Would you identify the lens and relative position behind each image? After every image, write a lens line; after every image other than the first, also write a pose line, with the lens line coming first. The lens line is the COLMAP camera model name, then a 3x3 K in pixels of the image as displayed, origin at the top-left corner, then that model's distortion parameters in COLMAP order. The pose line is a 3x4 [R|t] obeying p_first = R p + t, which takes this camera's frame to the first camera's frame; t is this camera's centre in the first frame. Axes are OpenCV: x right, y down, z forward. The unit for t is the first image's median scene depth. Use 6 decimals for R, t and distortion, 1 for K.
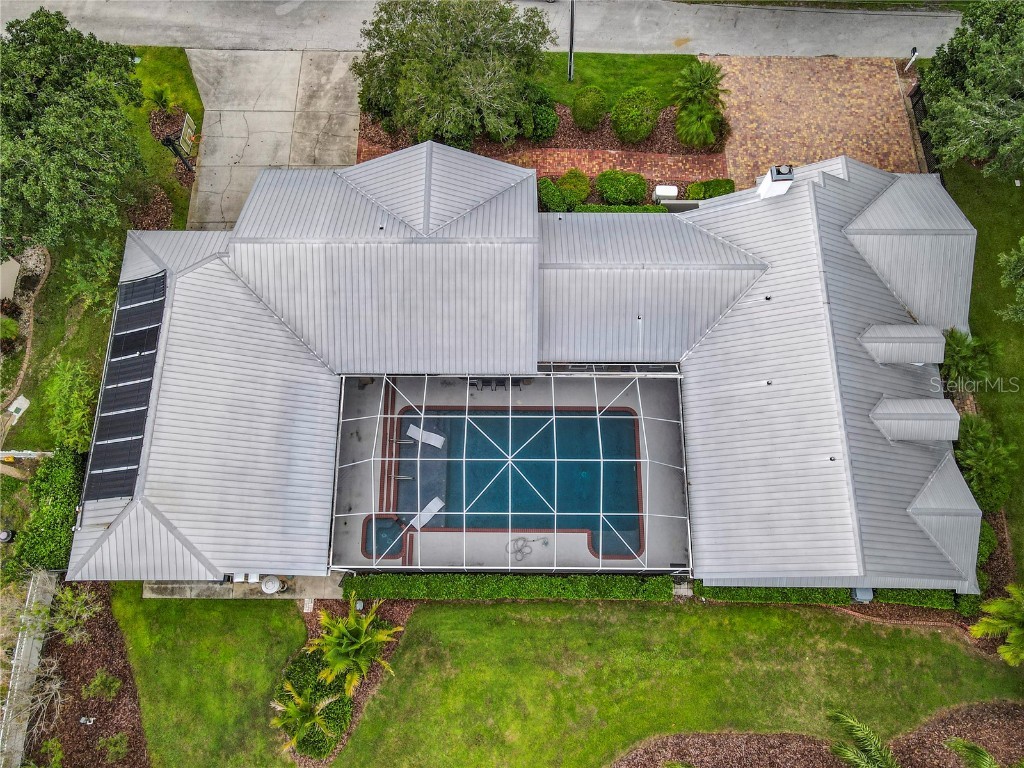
lens RADIAL K [[756.1, 0, 506.7], [0, 756.1, 389.1], [0, 0, 1]] dist [-0.023289, 0.083480]
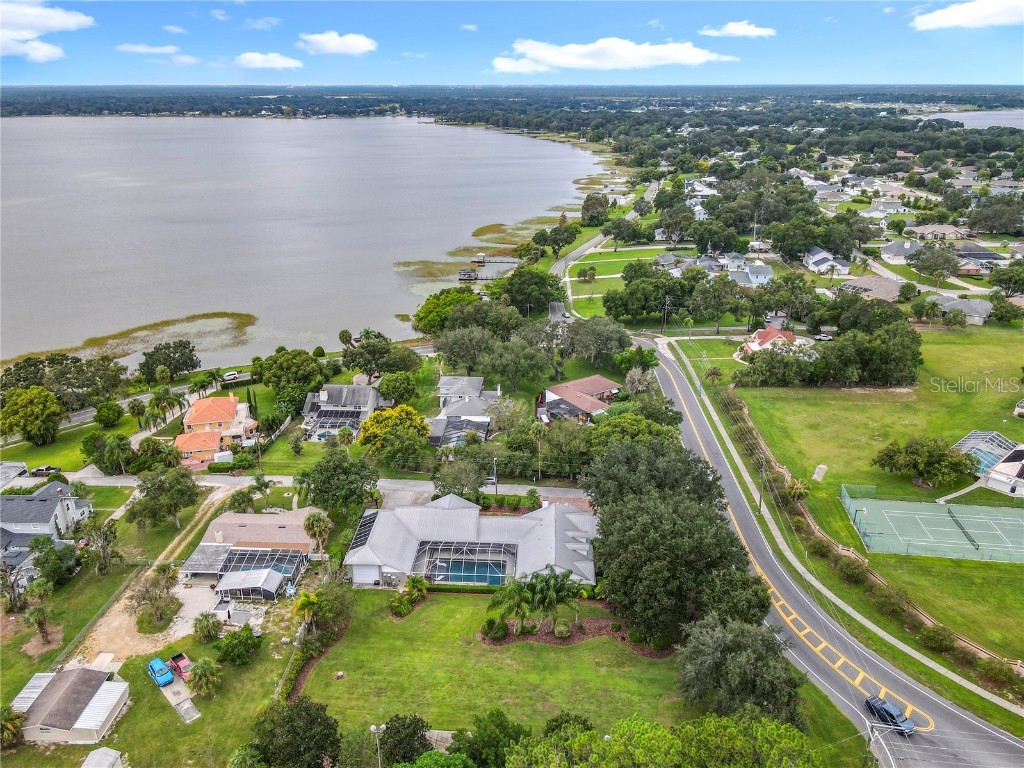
lens RADIAL K [[755.4, 0, 505.6], [0, 755.4, 388.1], [0, 0, 1]] dist [0.002678, 0.017931]
pose [[0.998782, 0.022828, -0.043740, 0.325463], [-0.048296, 0.633693, -0.772076, 2.290995], [0.010093, 0.773248, 0.634023, -1.815660]]
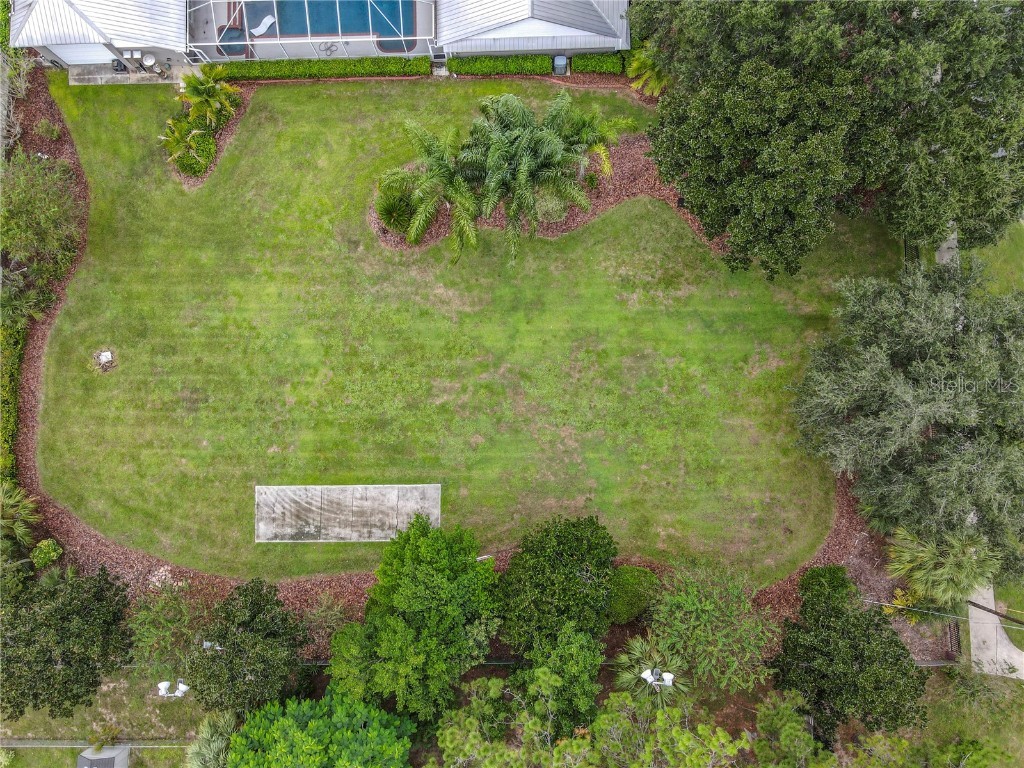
lens RADIAL K [[755.4, 0, 505.6], [0, 755.4, 388.1], [0, 0, 1]] dist [0.002678, 0.017931]
pose [[0.999459, -0.022641, -0.023836, 0.384854], [0.027624, 0.971469, 0.235552, 0.529800], [0.017823, -0.236083, 0.971569, -0.549217]]
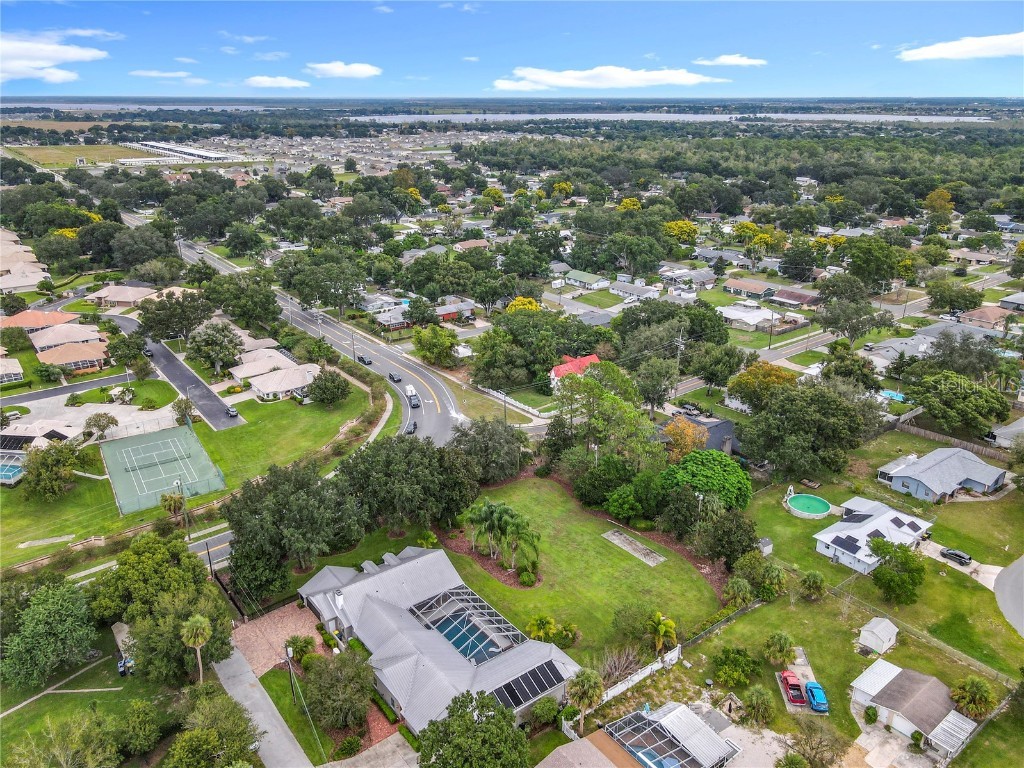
lens RADIAL K [[790.9, 0, 462.7], [0, 790.9, 388.6], [0, 0, 1]] dist [0.121401, 0.003721]
pose [[-0.567474, -0.285720, 0.772229, -2.278787], [0.793328, 0.061387, 0.605691, -2.010412], [-0.220463, 0.956345, 0.191834, -0.557754]]
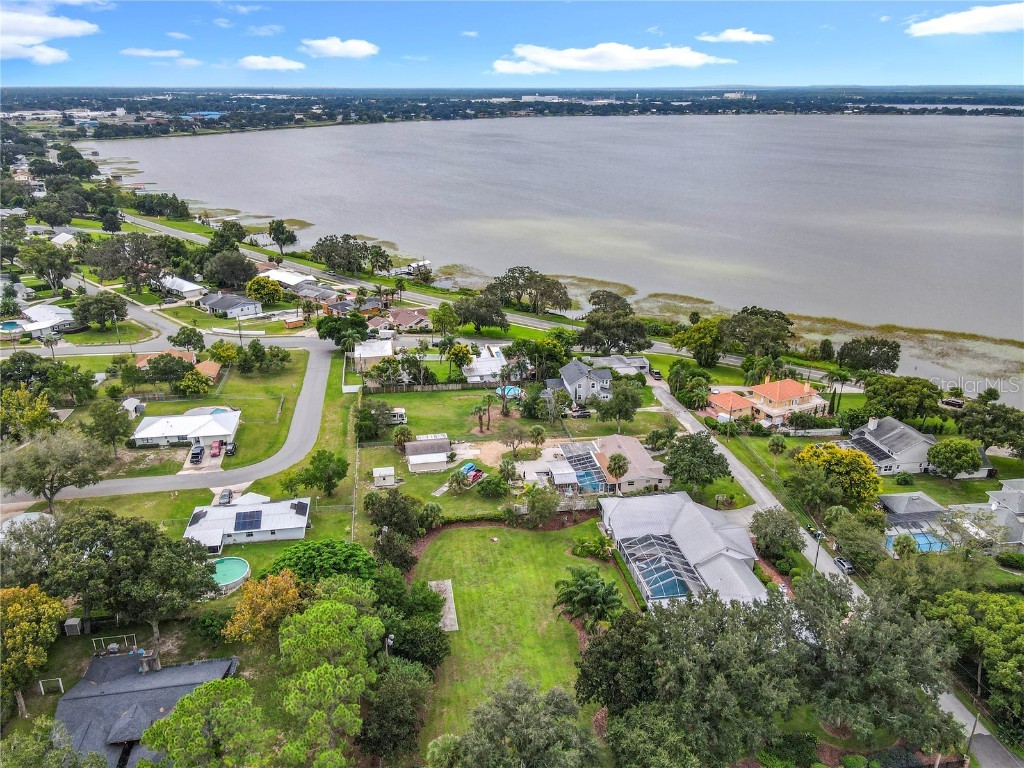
lens RADIAL K [[755.4, 0, 505.6], [0, 755.4, 388.1], [0, 0, 1]] dist [0.002678, 0.017931]
pose [[0.166404, 0.371048, -0.913583, 2.731352], [-0.939909, 0.339808, -0.033187, 0.611458], [0.298129, 0.864207, 0.405296, -1.296934]]
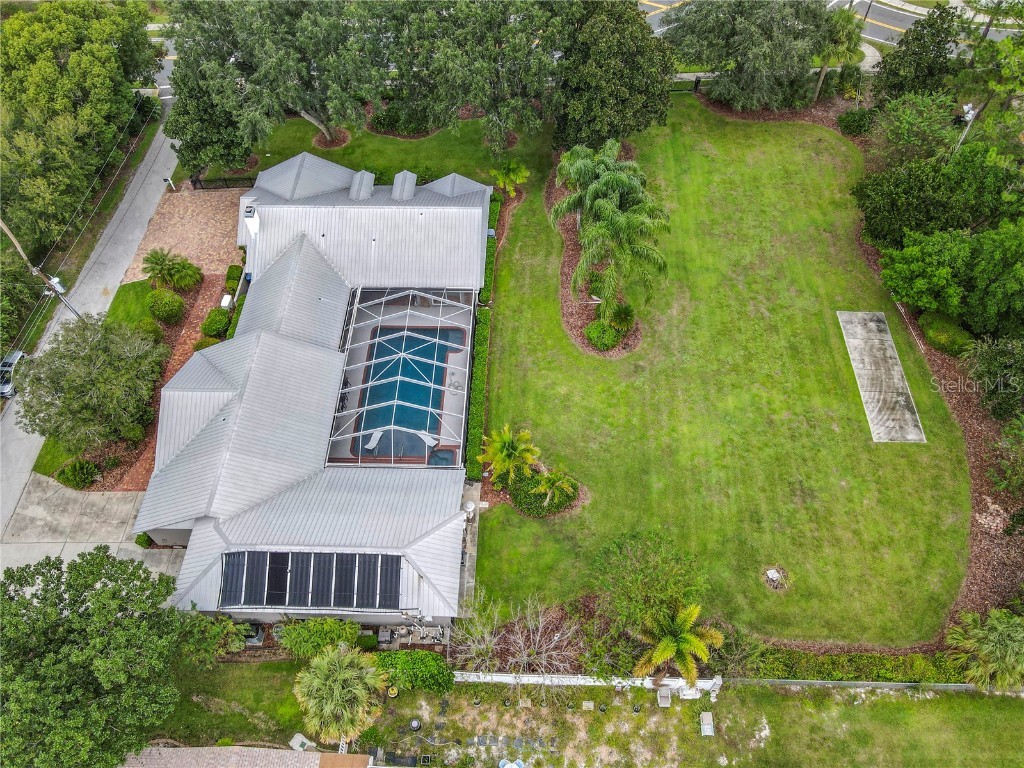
lens RADIAL K [[755.4, 0, 505.6], [0, 755.4, 388.1], [0, 0, 1]] dist [0.002678, 0.017931]
pose [[0.029400, -0.811075, 0.584203, -0.937909], [0.959001, 0.187700, 0.212332, -0.022642], [-0.281872, 0.554009, 0.783341, -0.270602]]
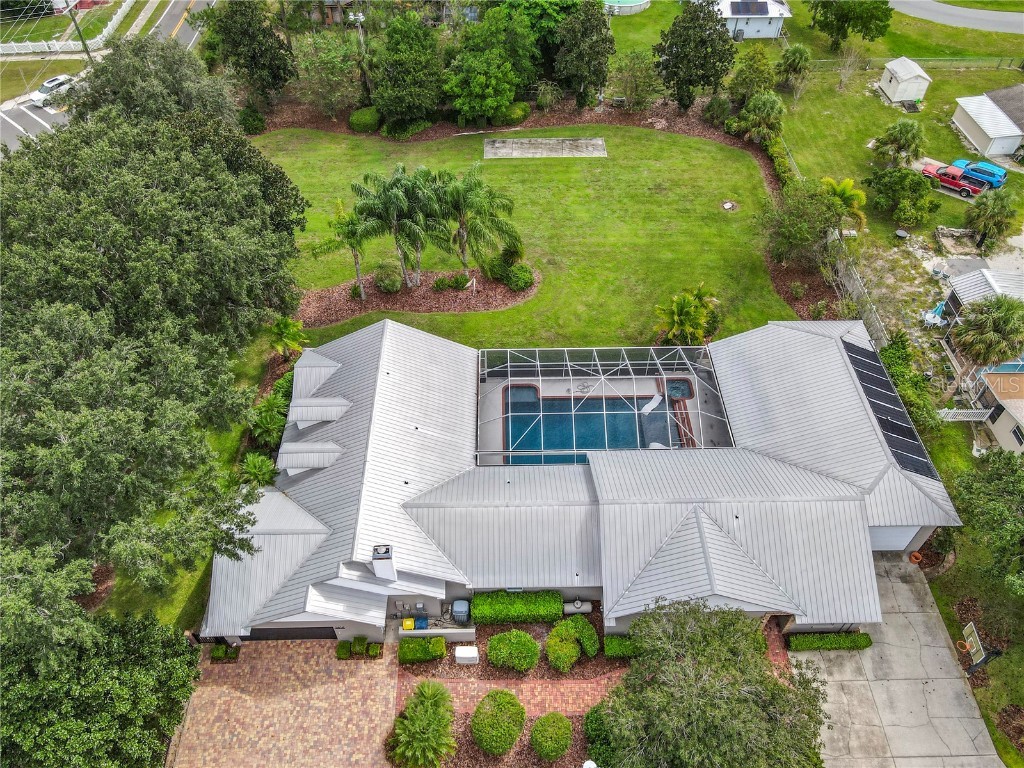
lens RADIAL K [[755.4, 0, 505.6], [0, 755.4, 388.1], [0, 0, 1]] dist [0.002678, 0.017931]
pose [[-0.999749, 0.022018, -0.004097, 0.189300], [-0.014626, -0.503358, 0.863954, -1.127101], [0.016960, 0.863797, 0.503554, 0.255737]]
